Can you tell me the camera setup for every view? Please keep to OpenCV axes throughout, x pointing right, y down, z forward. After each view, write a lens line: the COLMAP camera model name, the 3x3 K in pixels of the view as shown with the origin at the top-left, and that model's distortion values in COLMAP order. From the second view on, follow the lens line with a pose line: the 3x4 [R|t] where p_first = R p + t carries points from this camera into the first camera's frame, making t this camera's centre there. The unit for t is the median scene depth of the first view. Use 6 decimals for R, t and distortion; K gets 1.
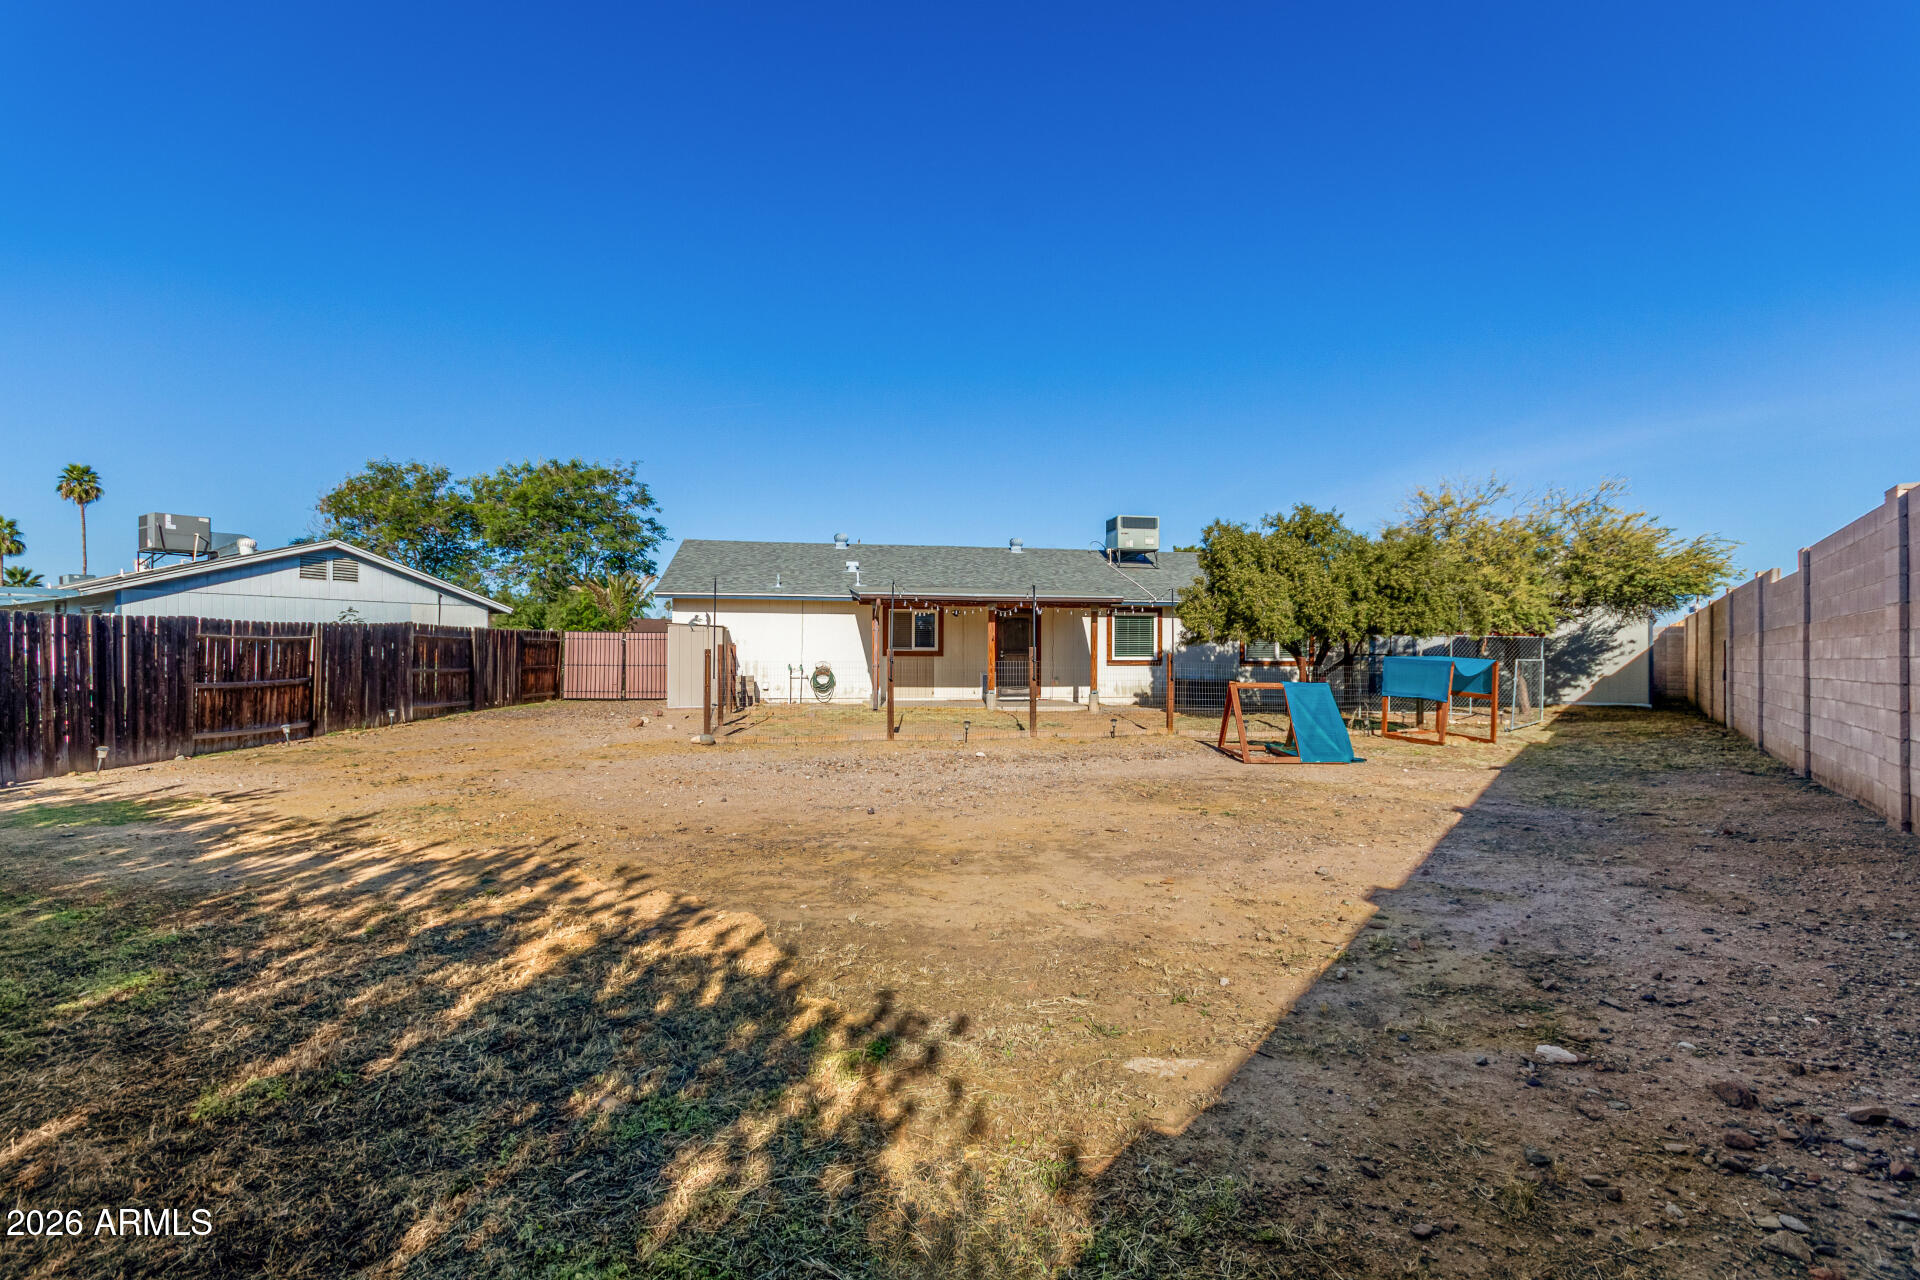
lens RADIAL K [[906.6, 0, 959.4], [0, 906.6, 645.3], [0, 0, 1]] dist [0.002998, -0.000960]
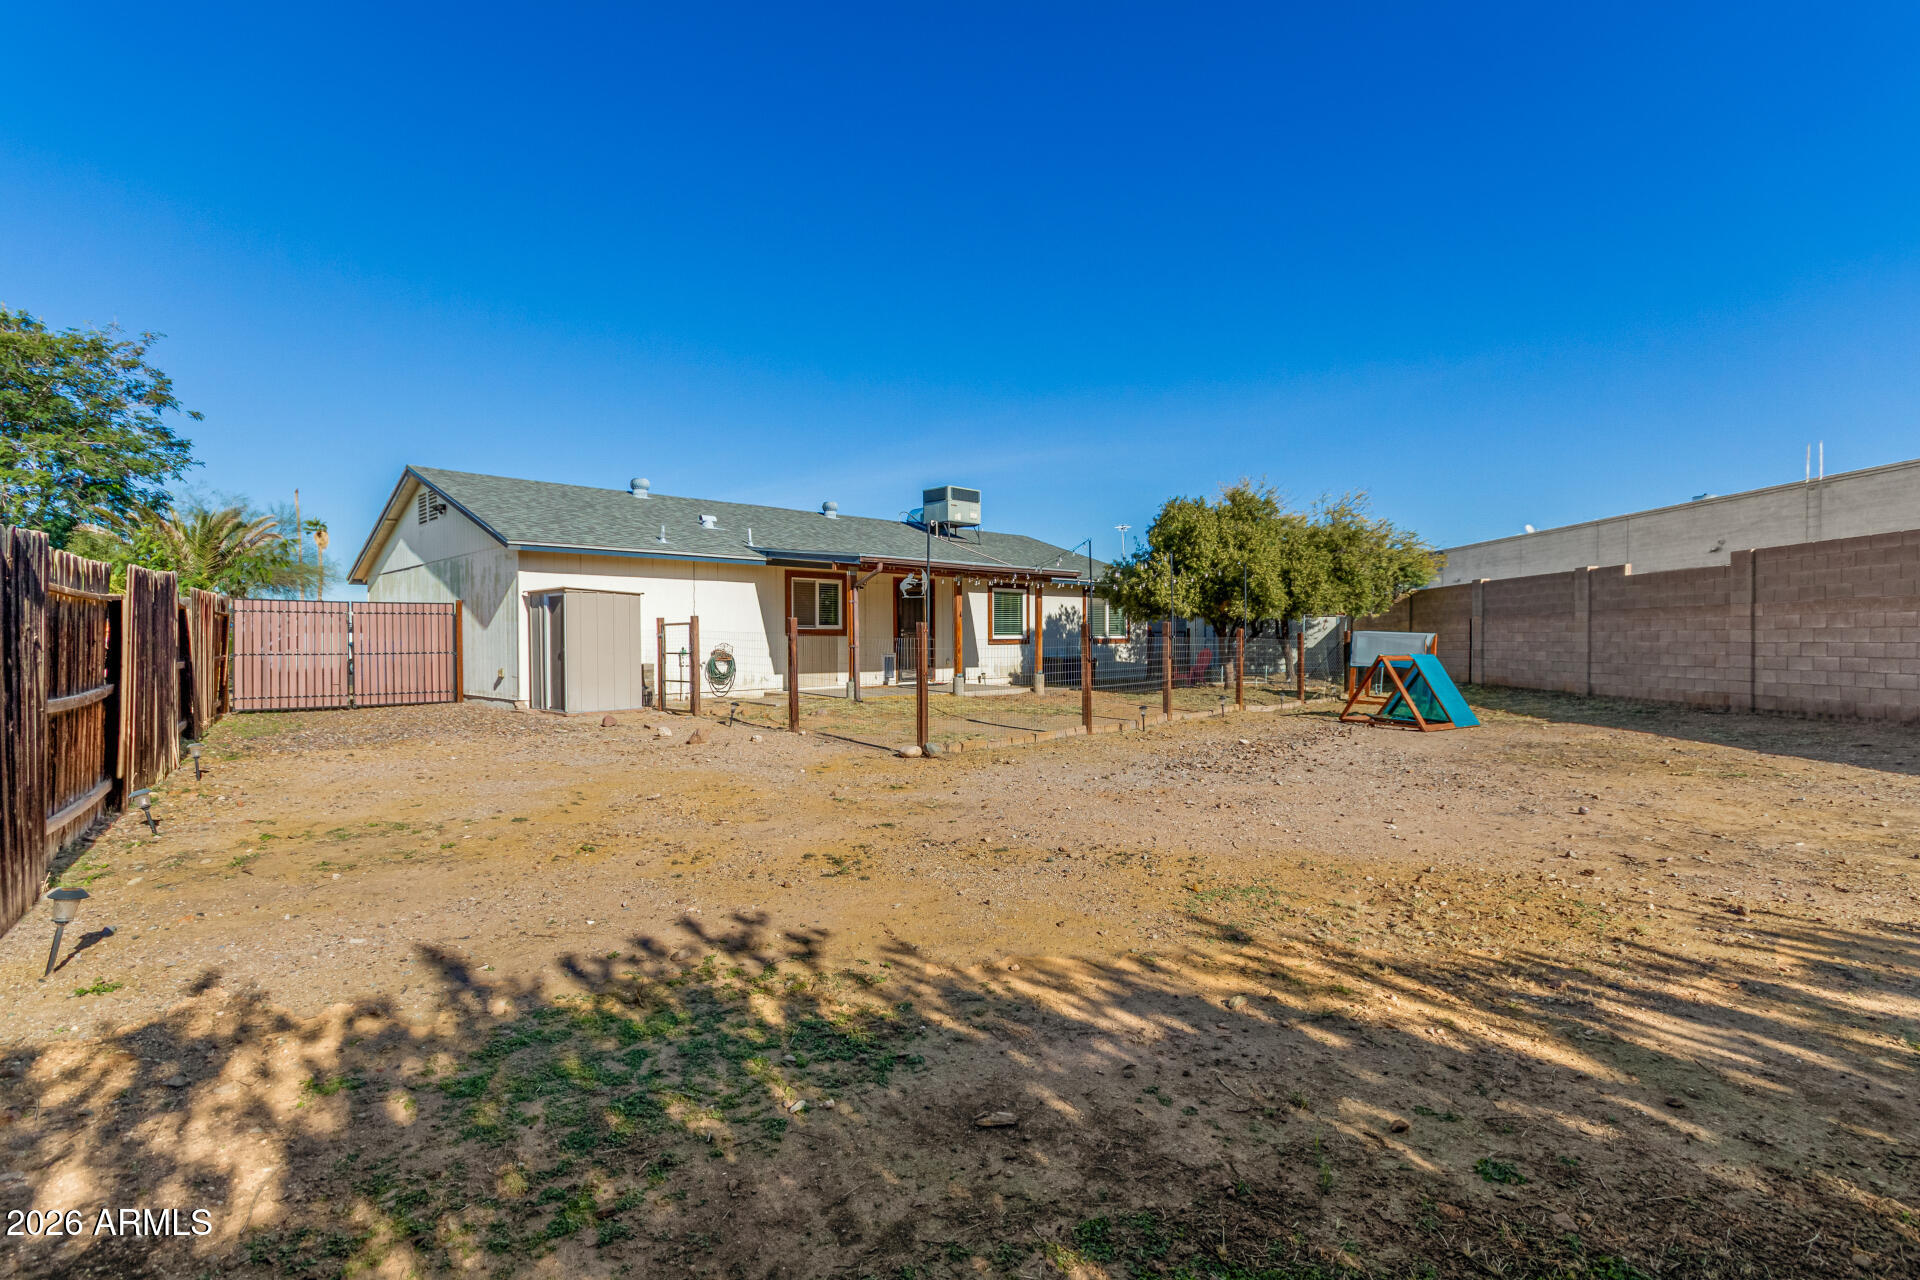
lens RADIAL K [[906.6, 0, 958.9], [0, 906.6, 641.3], [0, 0, 1]] dist [0.002998, -0.000960]
pose [[0.823477, -0.009219, 0.567275, -0.399358], [0.001551, 0.999901, 0.013997, 0.005840], [-0.567348, -0.010646, 0.823409, 0.246912]]
